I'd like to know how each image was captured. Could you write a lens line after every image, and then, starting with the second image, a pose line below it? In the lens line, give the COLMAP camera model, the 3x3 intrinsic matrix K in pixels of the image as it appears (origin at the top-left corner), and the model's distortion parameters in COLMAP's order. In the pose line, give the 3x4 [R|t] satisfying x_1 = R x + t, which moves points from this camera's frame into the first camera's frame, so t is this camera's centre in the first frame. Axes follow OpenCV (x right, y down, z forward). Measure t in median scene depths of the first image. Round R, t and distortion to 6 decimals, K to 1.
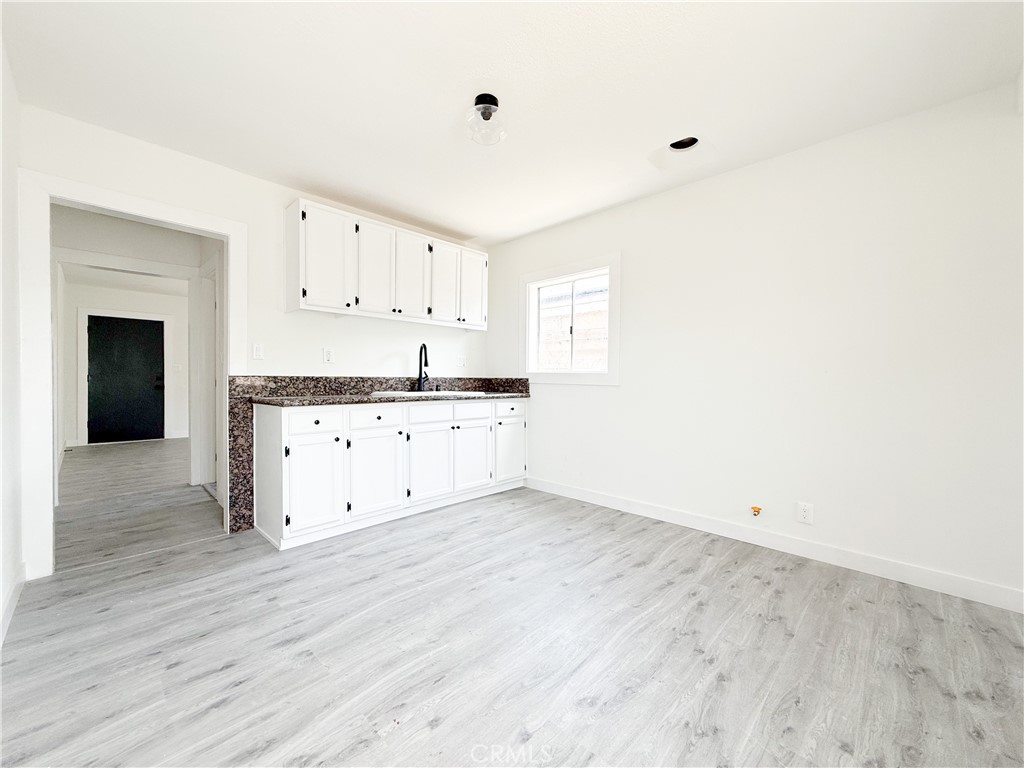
lens RADIAL K [[408.3, 0, 510.3], [0, 408.3, 384.0], [0, 0, 1]] dist [-0.000260, 0.000419]
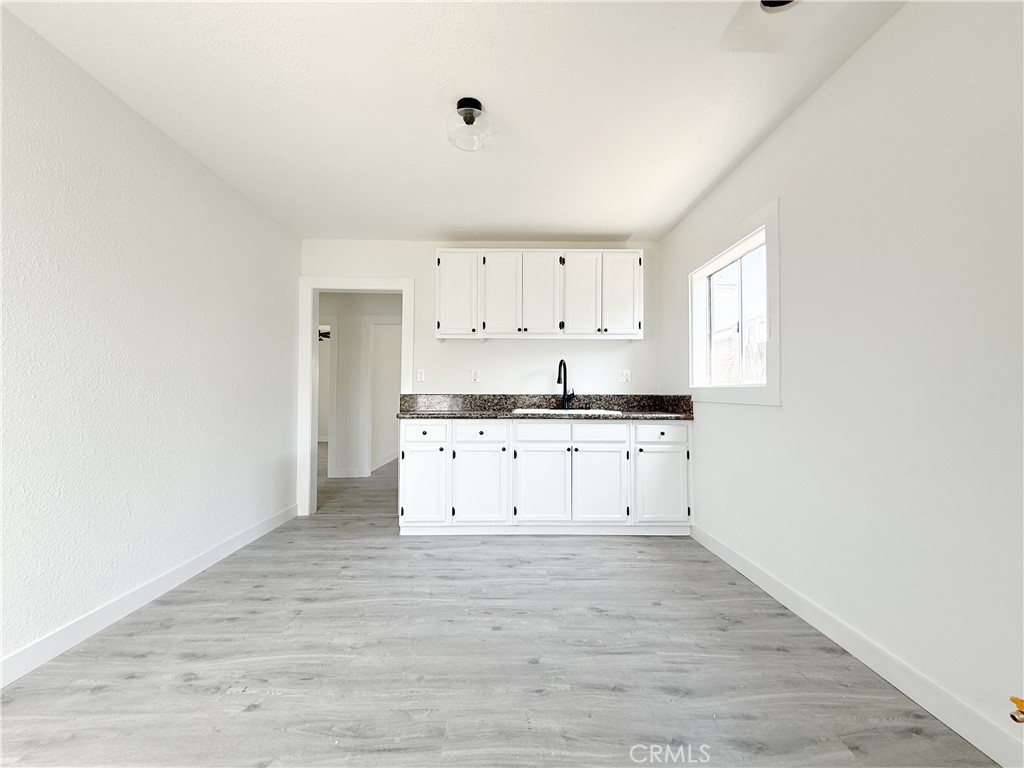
lens RADIAL K [[408.3, 0, 510.3], [0, 408.3, 384.0], [0, 0, 1]] dist [-0.000260, 0.000419]
pose [[0.711748, -0.023344, -0.702047, 0.430517], [-0.007645, 0.999131, -0.040973, -0.001119], [0.702393, 0.034530, 0.710951, 0.263340]]
